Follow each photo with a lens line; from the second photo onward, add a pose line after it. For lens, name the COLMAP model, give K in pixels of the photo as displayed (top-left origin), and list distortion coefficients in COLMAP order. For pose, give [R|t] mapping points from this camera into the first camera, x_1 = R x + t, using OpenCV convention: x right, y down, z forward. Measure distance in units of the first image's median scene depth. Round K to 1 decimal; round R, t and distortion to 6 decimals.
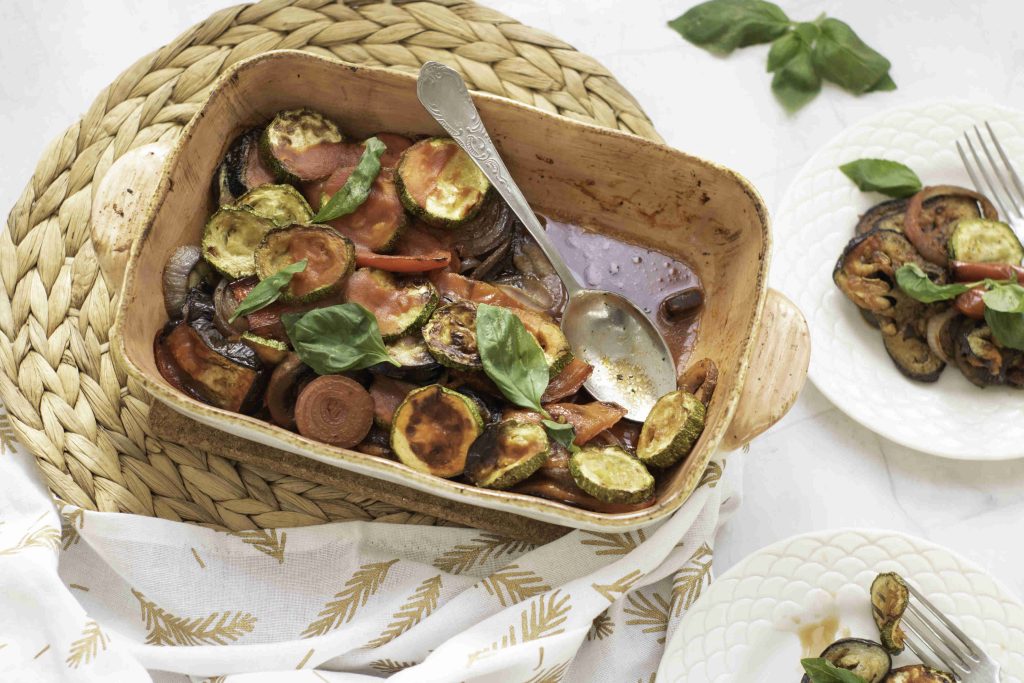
lens RADIAL K [[2371.6, 0, 512.0], [0, 2371.6, 341.5], [0, 0, 1]] dist [-0.071545, -0.386124]
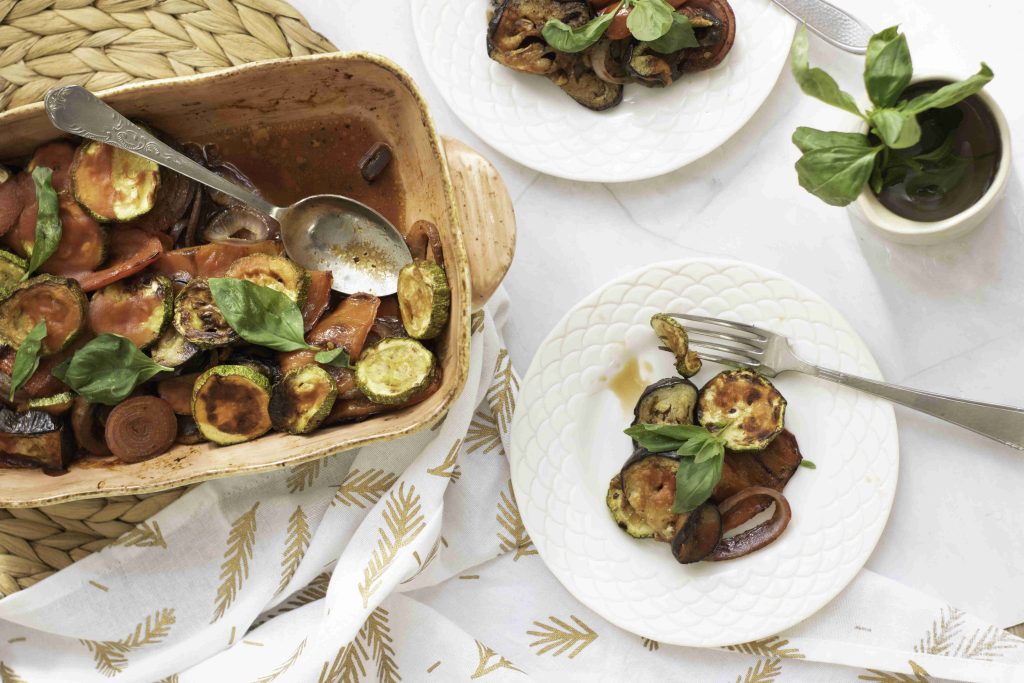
lens RADIAL K [[2371.6, 0, 512.0], [0, 2371.6, 341.5], [0, 0, 1]] dist [-0.071545, -0.386124]
pose [[0.885554, -0.462123, -0.047297, 0.143663], [0.441244, 0.804942, 0.396703, -0.354038], [-0.145255, -0.372171, 0.916728, 0.001451]]
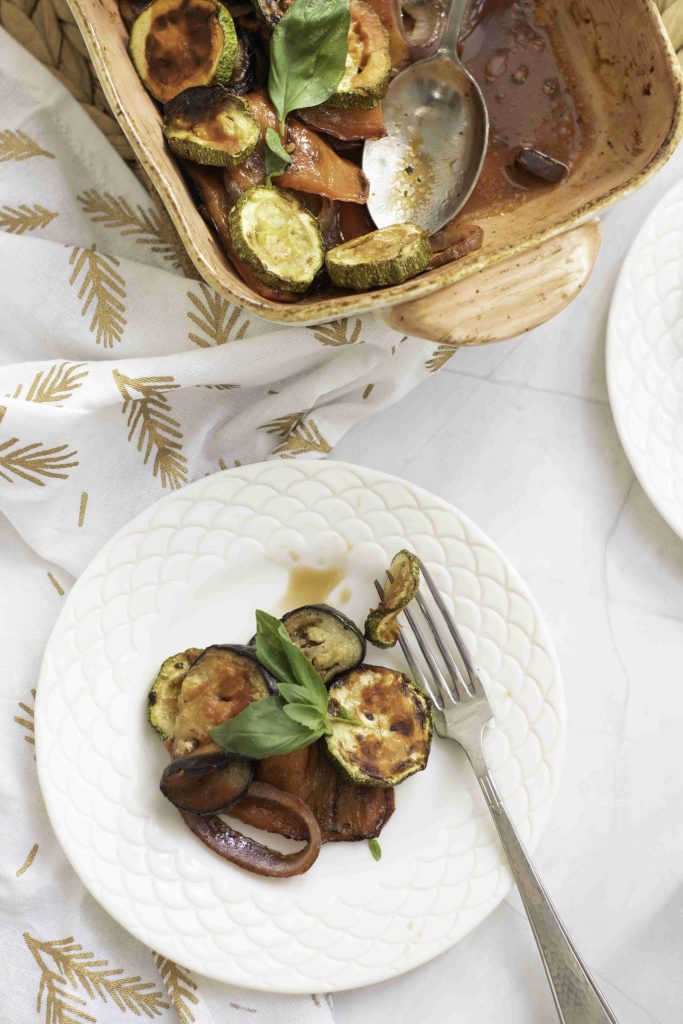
lens RADIAL K [[2371.6, 0, 341.5], [0, 2371.6, 512.0], [0, 0, 1]] dist [-0.071545, -0.386124]
pose [[0.652082, 0.746308, -0.133464, 0.227428], [-0.687178, 0.656177, 0.311797, -0.145140], [0.320273, -0.111603, 0.940728, 0.236287]]
